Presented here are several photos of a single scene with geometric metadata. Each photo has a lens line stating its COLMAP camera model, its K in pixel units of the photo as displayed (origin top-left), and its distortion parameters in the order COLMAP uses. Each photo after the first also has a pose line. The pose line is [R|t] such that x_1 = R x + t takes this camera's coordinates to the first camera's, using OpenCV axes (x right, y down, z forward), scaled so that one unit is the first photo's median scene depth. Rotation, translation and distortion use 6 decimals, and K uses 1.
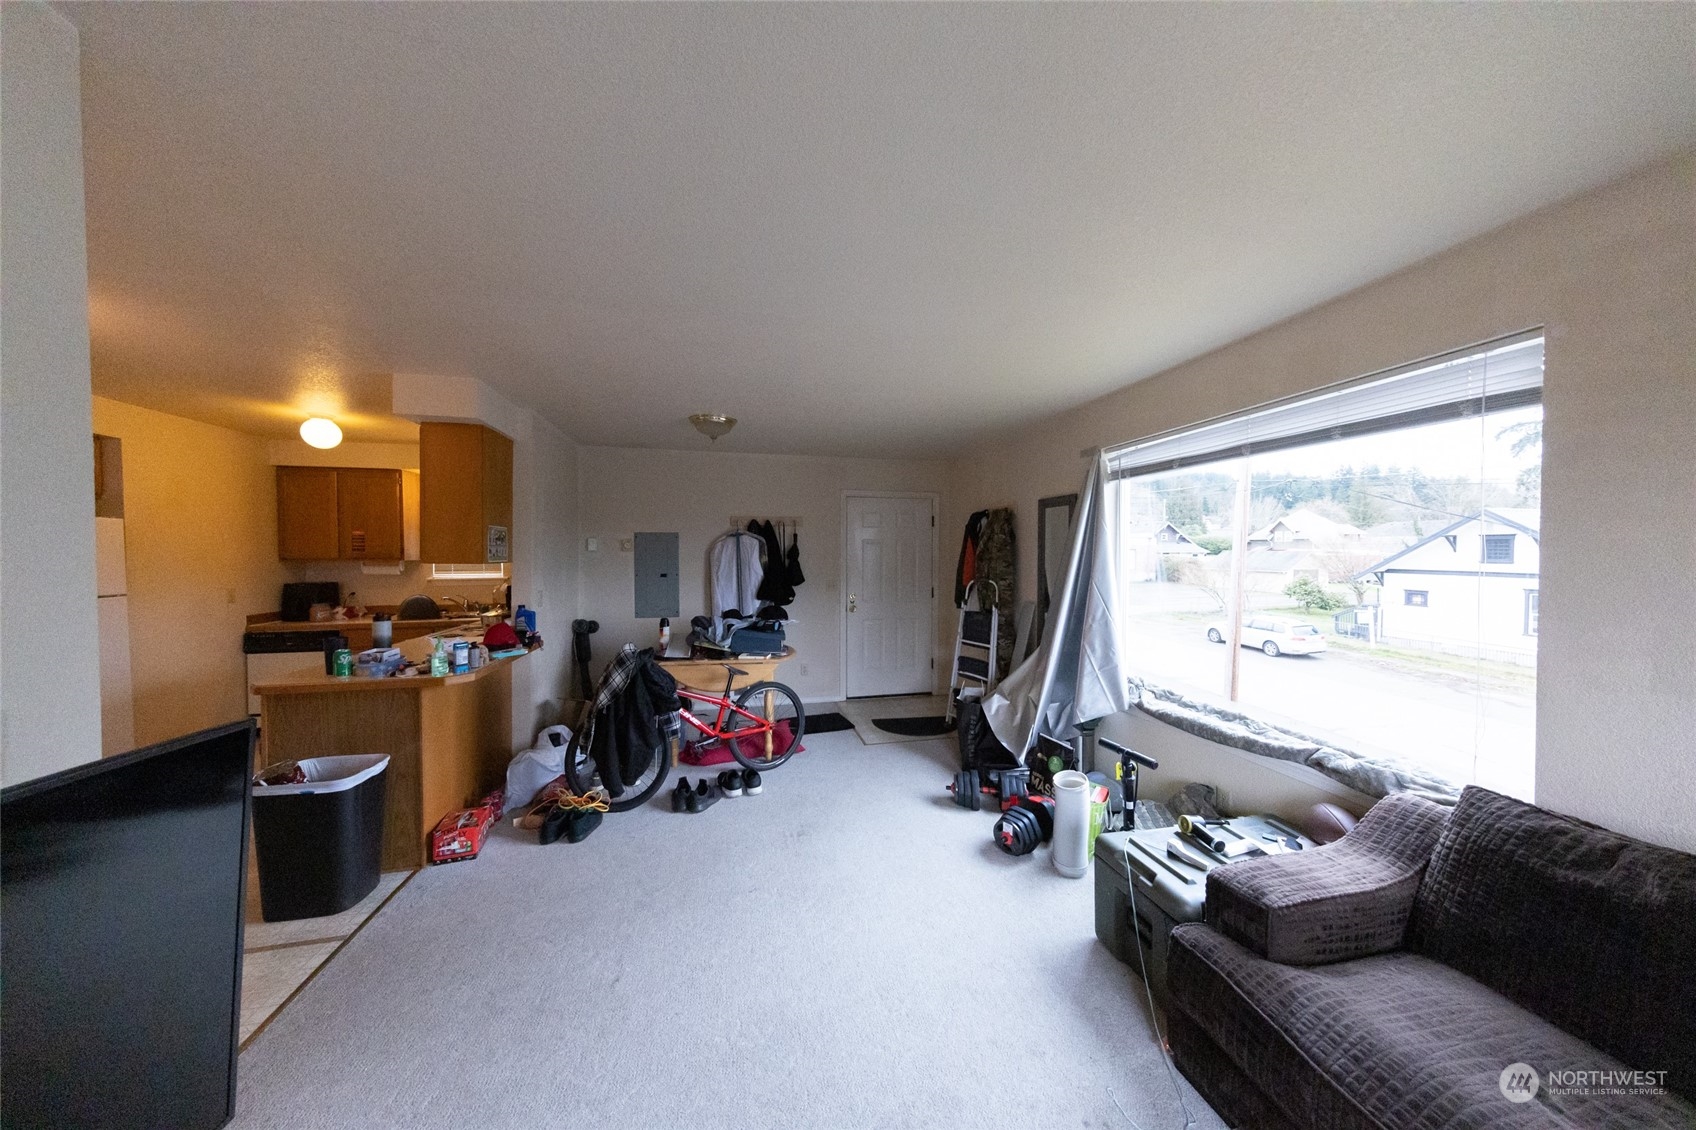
lens RADIAL K [[521.0, 0, 851.4], [0, 521.0, 560.6], [0, 0, 1]] dist [0.000602, 0.000072]
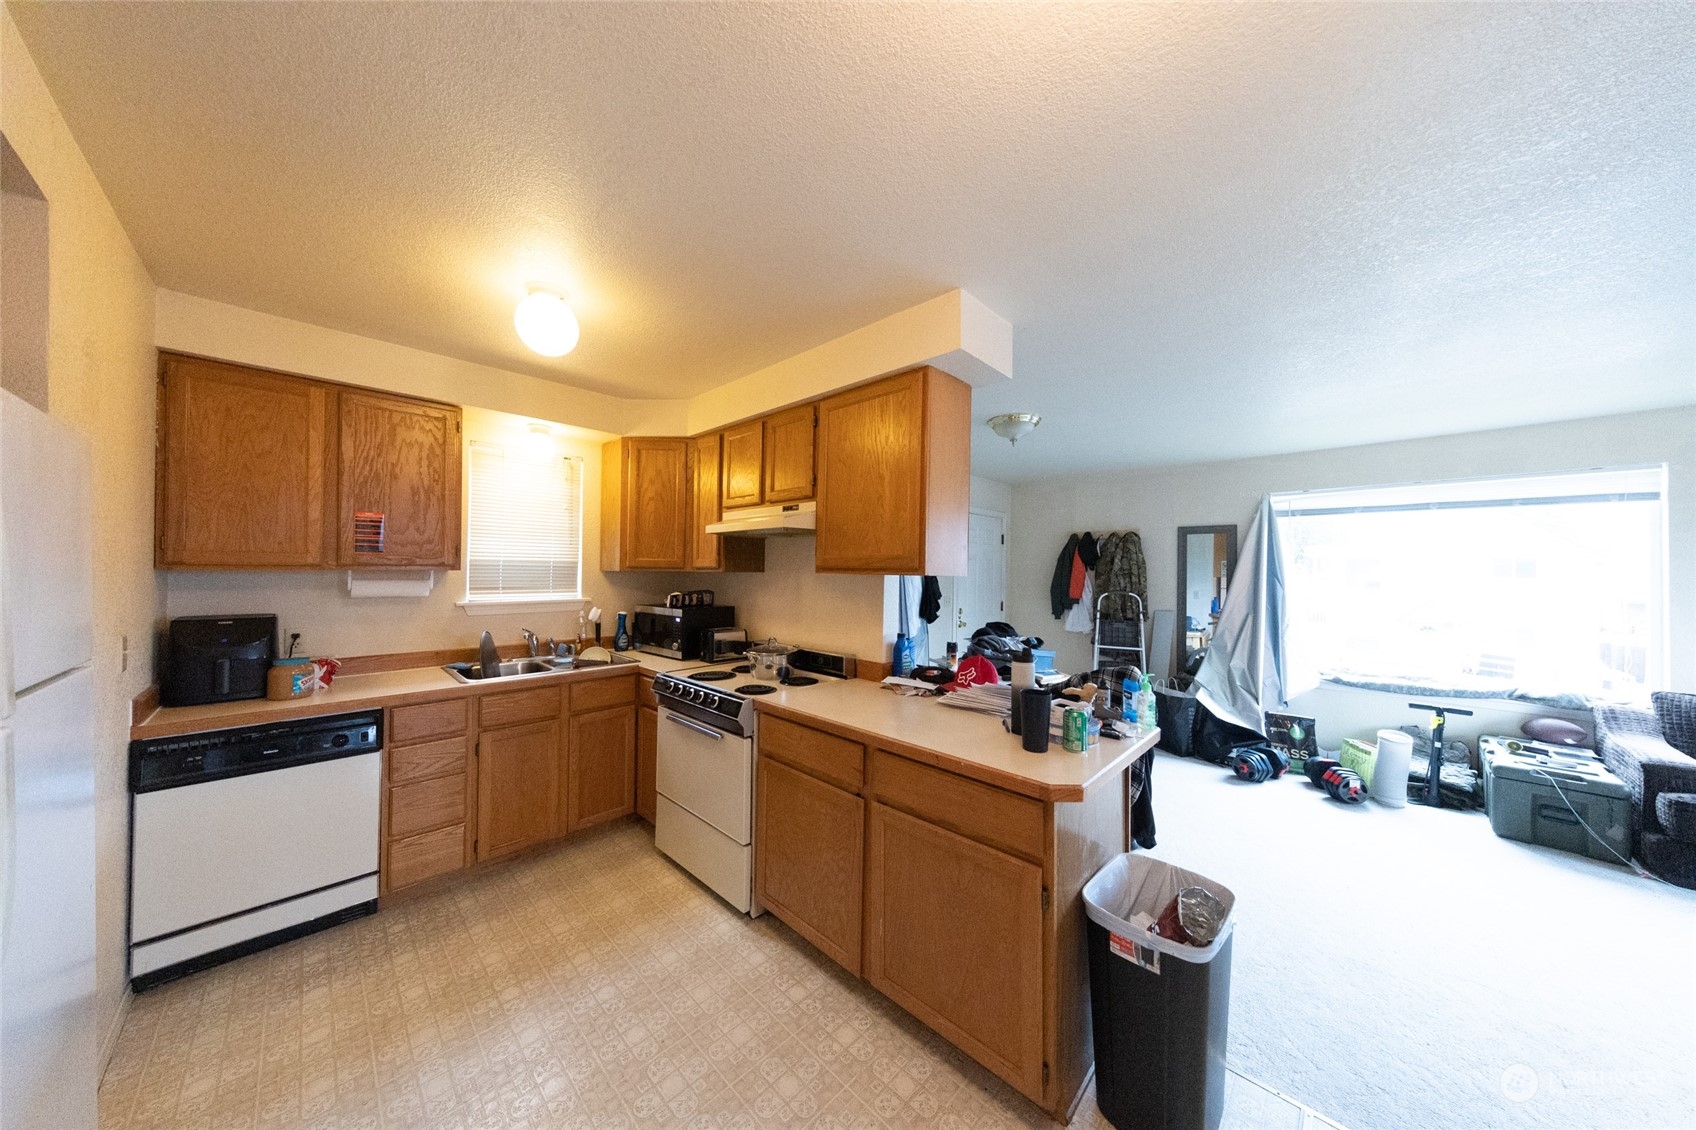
lens RADIAL K [[521.0, 0, 840.5], [0, 521.0, 573.0], [0, 0, 1]] dist [0.000602, 0.000072]
pose [[0.846432, 0.009285, 0.532416, -0.987886], [-0.004829, 0.999941, -0.009763, 0.007246], [-0.532475, 0.005693, 0.846426, 0.393530]]
